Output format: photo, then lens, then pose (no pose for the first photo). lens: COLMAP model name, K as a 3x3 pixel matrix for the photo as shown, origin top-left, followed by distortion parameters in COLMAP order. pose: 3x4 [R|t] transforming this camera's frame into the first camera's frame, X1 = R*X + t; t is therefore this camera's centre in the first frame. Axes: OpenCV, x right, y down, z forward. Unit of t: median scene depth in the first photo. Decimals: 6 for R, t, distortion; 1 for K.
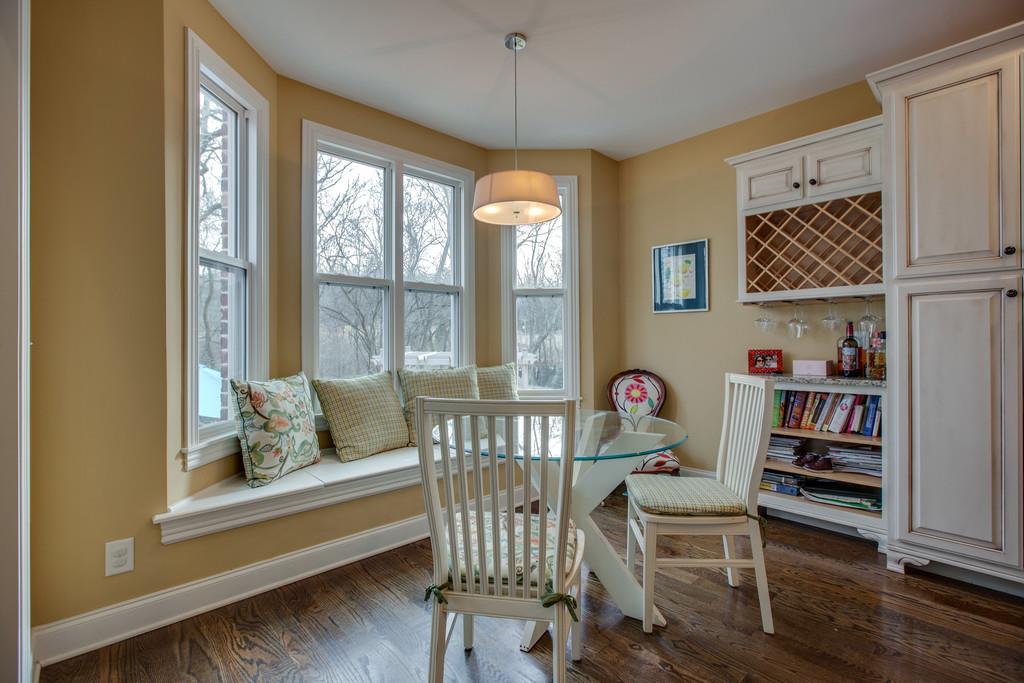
lens RADIAL K [[465.3, 0, 509.9], [0, 465.3, 341.5], [0, 0, 1]] dist [-0.033819, 0.010327]
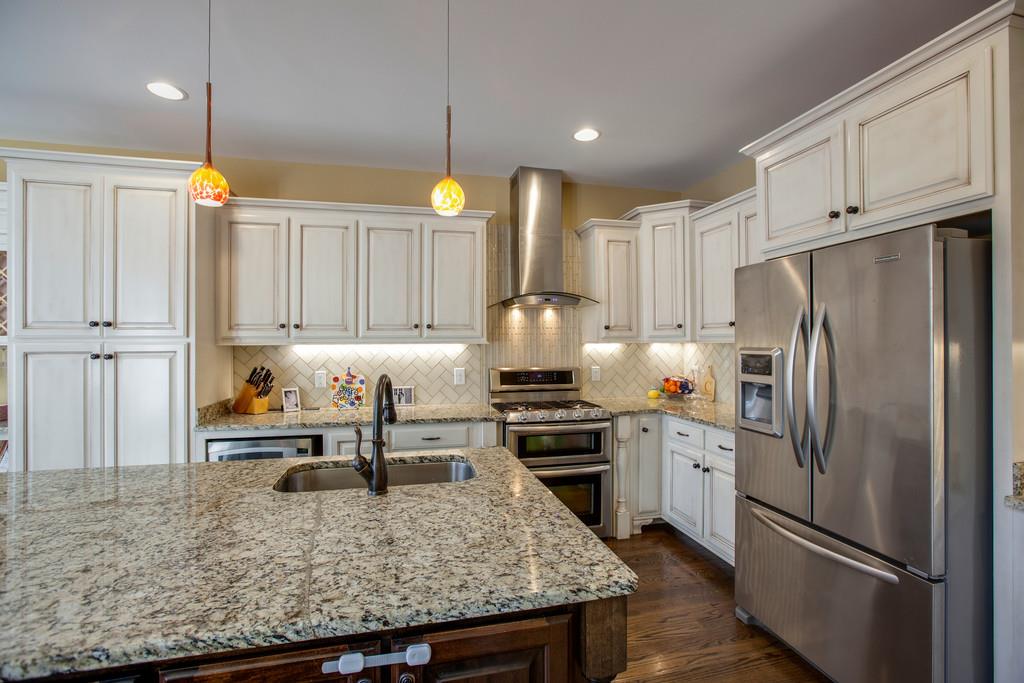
lens RADIAL K [[465.3, 0, 511.9], [0, 465.3, 339.8], [0, 0, 1]] dist [-0.033819, 0.010327]
pose [[0.482946, 0.004300, 0.875639, 0.367875], [-0.004127, 0.999988, -0.002635, -0.107484], [-0.875640, -0.002341, 0.482958, -0.480542]]
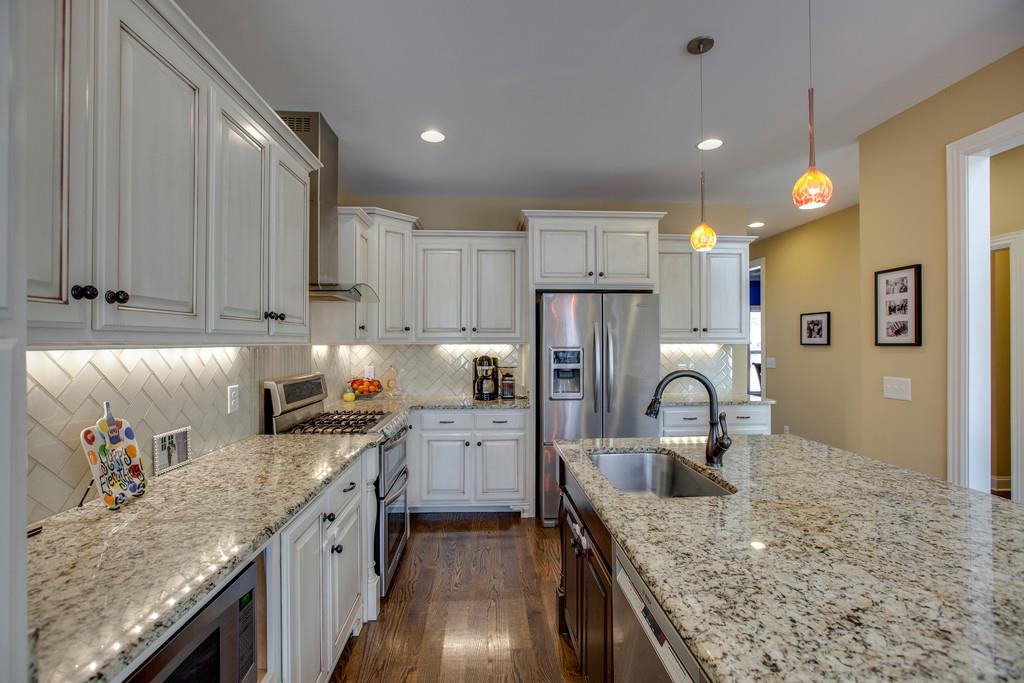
lens RADIAL K [[465.3, 0, 514.0], [0, 465.3, 340.3], [0, 0, 1]] dist [-0.033819, 0.010327]
pose [[-0.781704, 0.006947, 0.623611, 0.575839], [-0.001012, 0.999923, -0.012408, -0.099133], [-0.623649, -0.010331, -0.781636, 0.599235]]
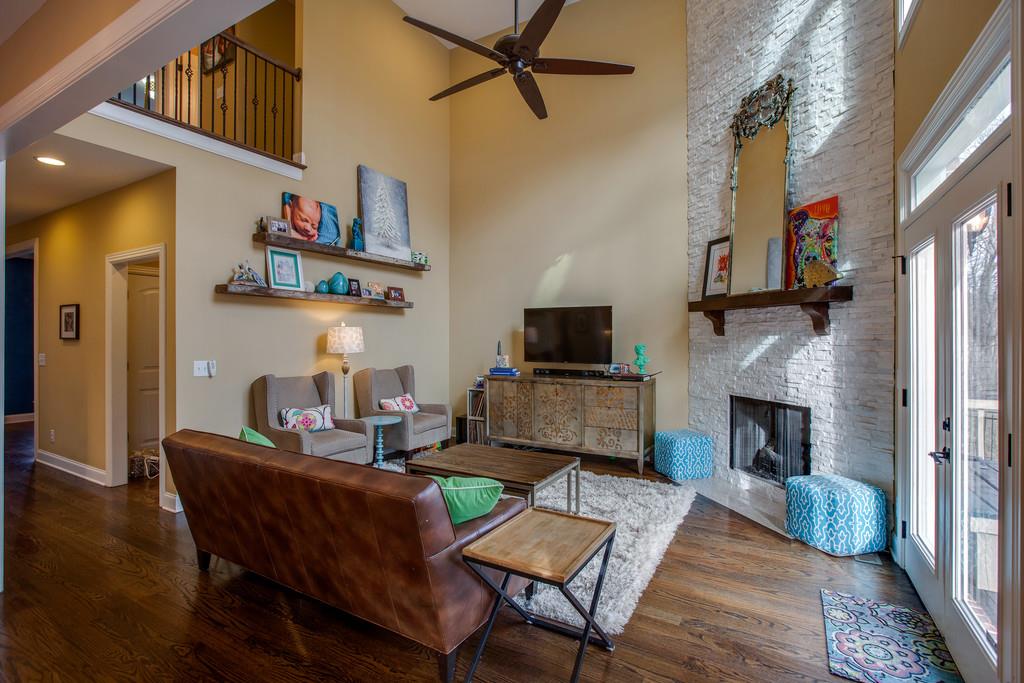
lens RADIAL K [[465.3, 0, 514.7], [0, 465.3, 342.6], [0, 0, 1]] dist [-0.033819, 0.010327]
pose [[-0.947825, 0.009895, -0.318636, -0.249893], [0.007839, 0.999939, 0.007735, -0.090854], [0.318694, 0.004834, -0.947845, 0.543208]]
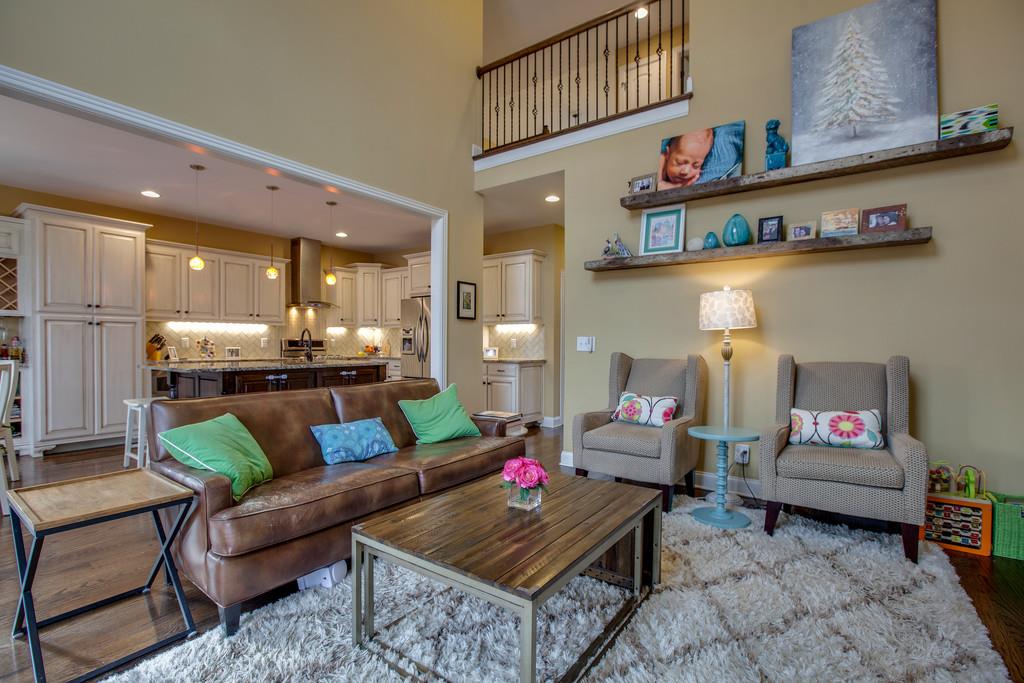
lens RADIAL K [[465.3, 0, 512.6], [0, 465.3, 349.7], [0, 0, 1]] dist [-0.033819, 0.010327]
pose [[-0.209476, -0.010272, 0.977760, -1.225909], [-0.007702, 0.999931, 0.008855, -0.001864], [-0.977783, -0.005675, -0.209541, -0.493735]]
